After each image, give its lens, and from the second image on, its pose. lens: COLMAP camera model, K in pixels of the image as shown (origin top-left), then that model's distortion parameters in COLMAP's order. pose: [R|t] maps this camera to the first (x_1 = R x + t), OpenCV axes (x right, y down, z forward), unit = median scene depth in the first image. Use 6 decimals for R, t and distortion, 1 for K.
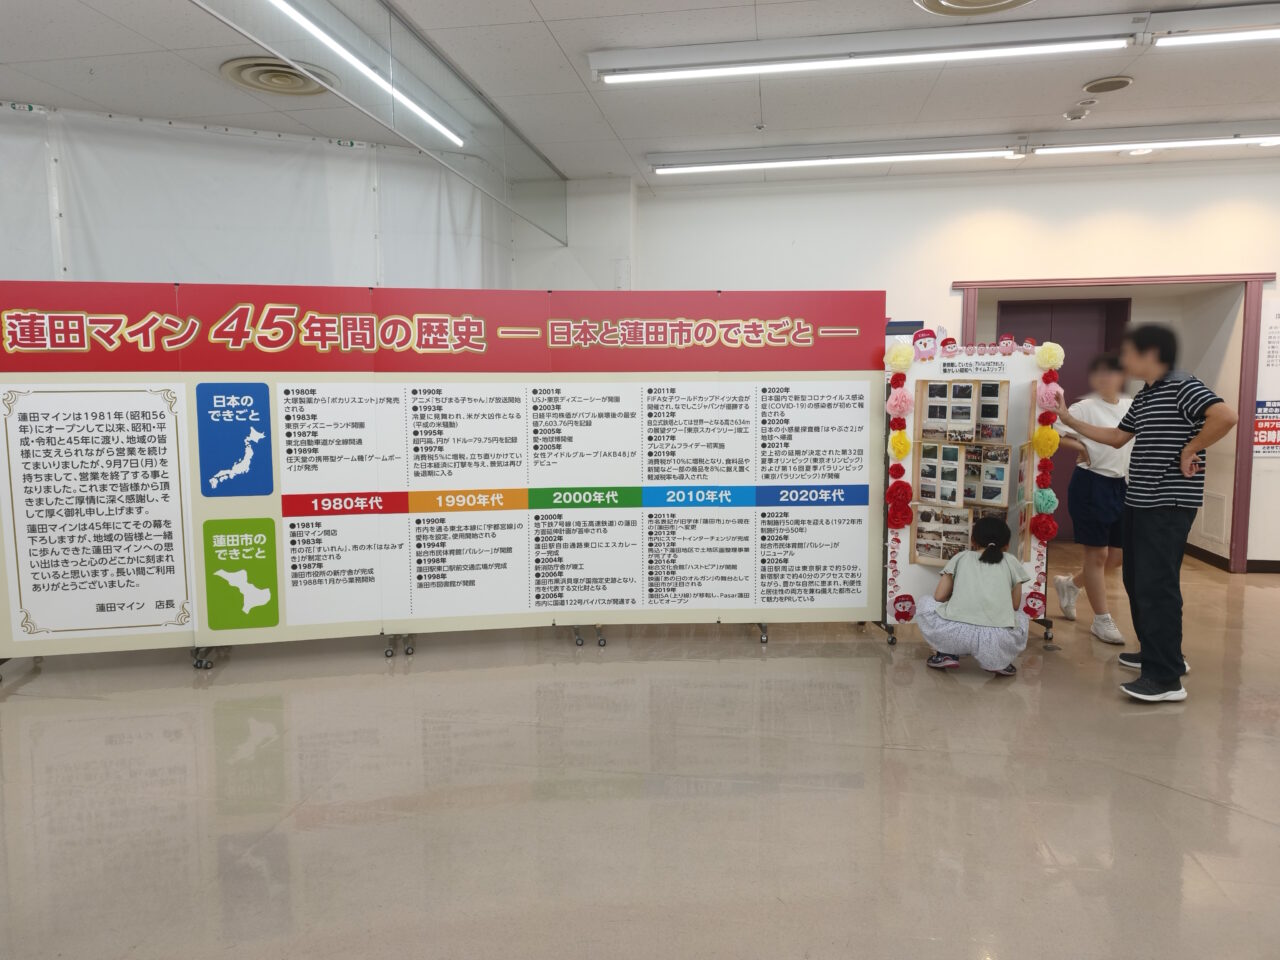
lens RADIAL K [[861.7, 0, 642.7], [0, 861.7, 472.3], [0, 0, 1]] dist [0.014568, -0.022490]
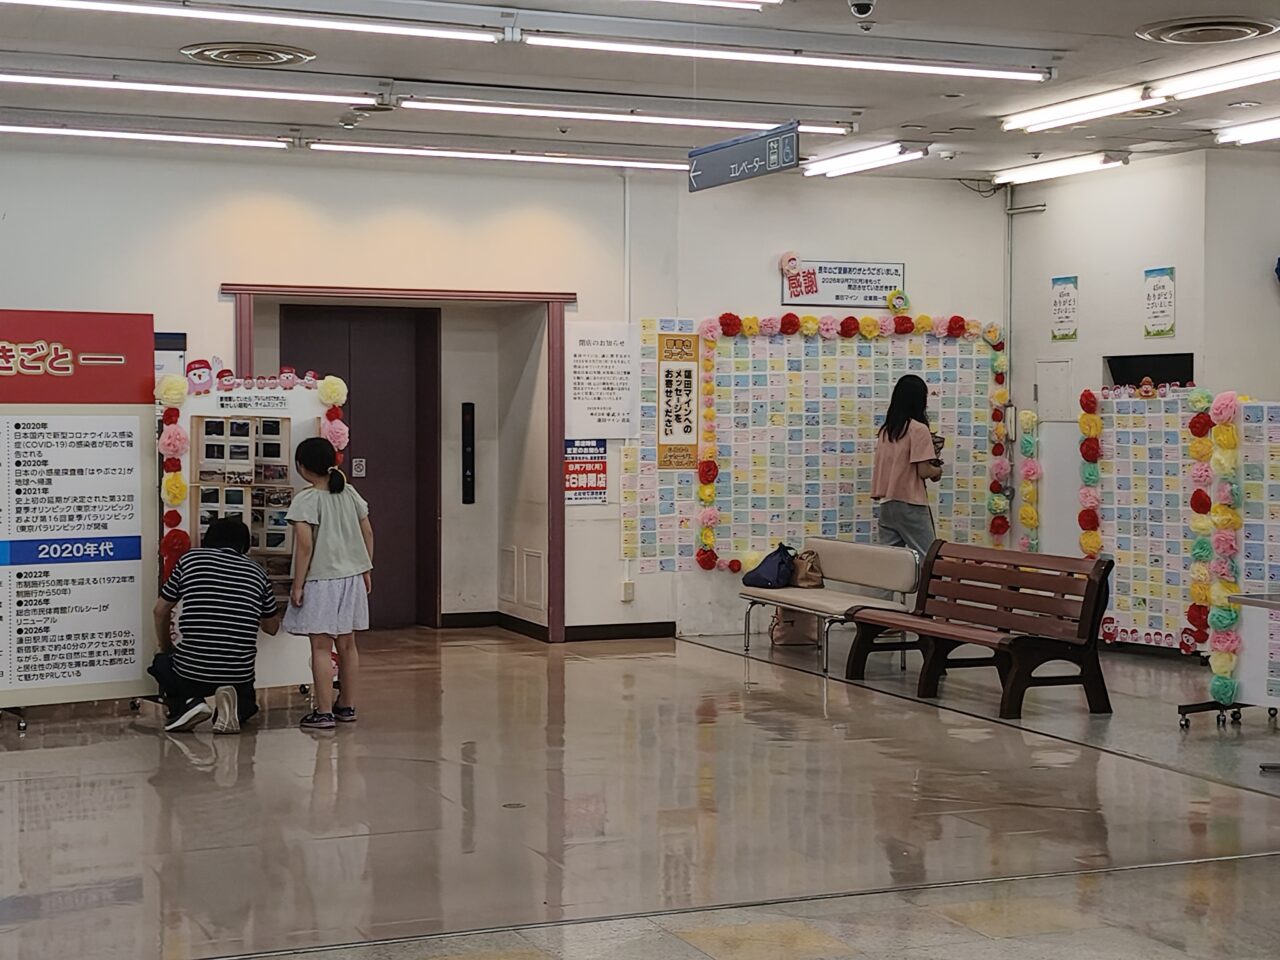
lens RADIAL K [[1922.0, 0, 637.8], [0, 1922.0, 480.3], [0, 0, 1]] dist [0.005964, 0.000000]
pose [[0.844351, -0.010341, 0.535690, -0.349668], [0.042418, 0.997966, -0.047594, 0.071858], [-0.534108, 0.062909, 0.843072, -0.893441]]
